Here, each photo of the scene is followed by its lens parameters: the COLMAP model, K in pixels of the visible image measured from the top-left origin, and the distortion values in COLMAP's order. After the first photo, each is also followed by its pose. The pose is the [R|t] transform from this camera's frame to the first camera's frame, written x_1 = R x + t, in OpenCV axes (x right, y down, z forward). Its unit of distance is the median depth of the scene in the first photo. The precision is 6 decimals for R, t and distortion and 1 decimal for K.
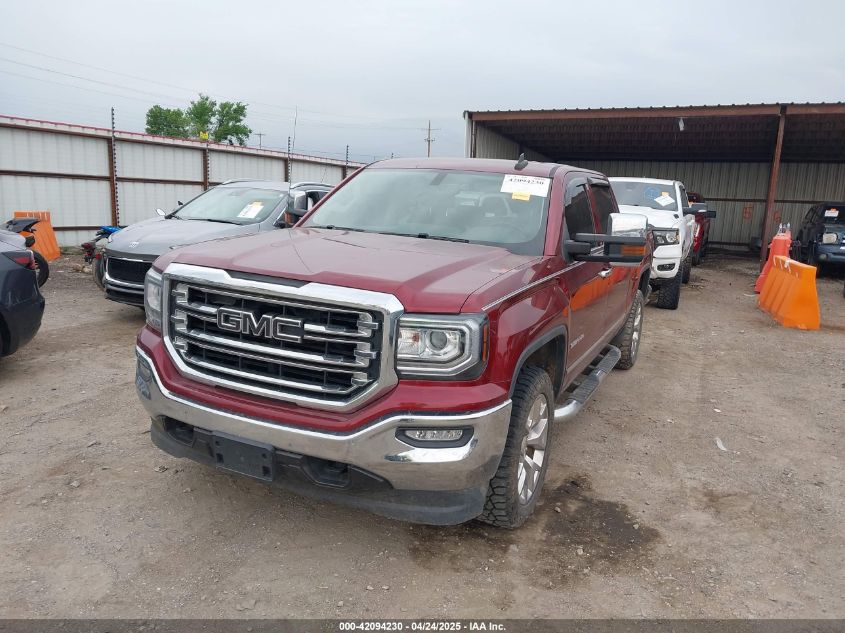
lens RADIAL K [[684.5, 0, 436.3], [0, 684.5, 326.9], [0, 0, 1]] dist [0.033206, -0.039528]
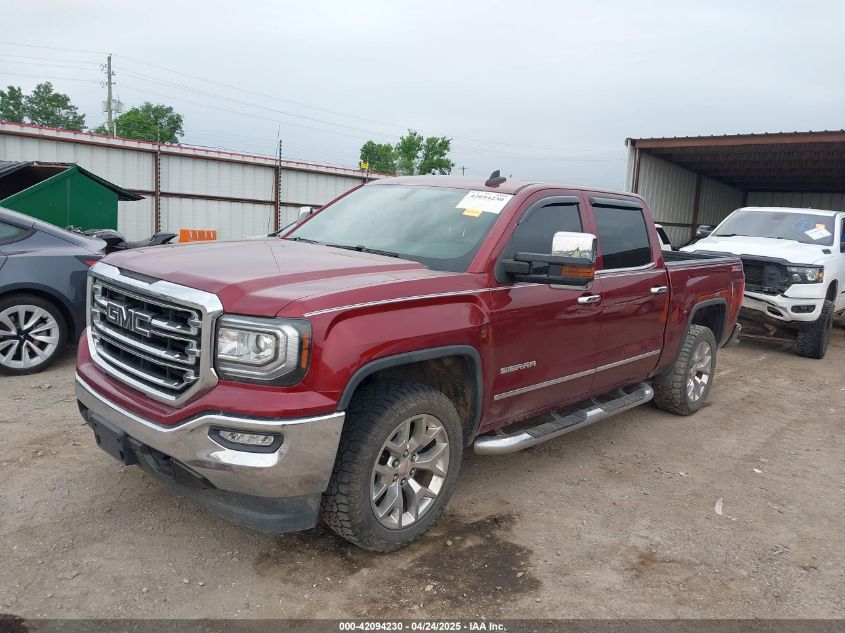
lens RADIAL K [[684.5, 0, 432.1], [0, 684.5, 333.6], [0, 0, 1]] dist [0.033206, -0.039528]
pose [[0.952748, 0.068330, -0.295976, 0.378550], [-0.079077, 0.996568, -0.024479, 0.006758], [0.293287, 0.046727, 0.954882, 0.082870]]
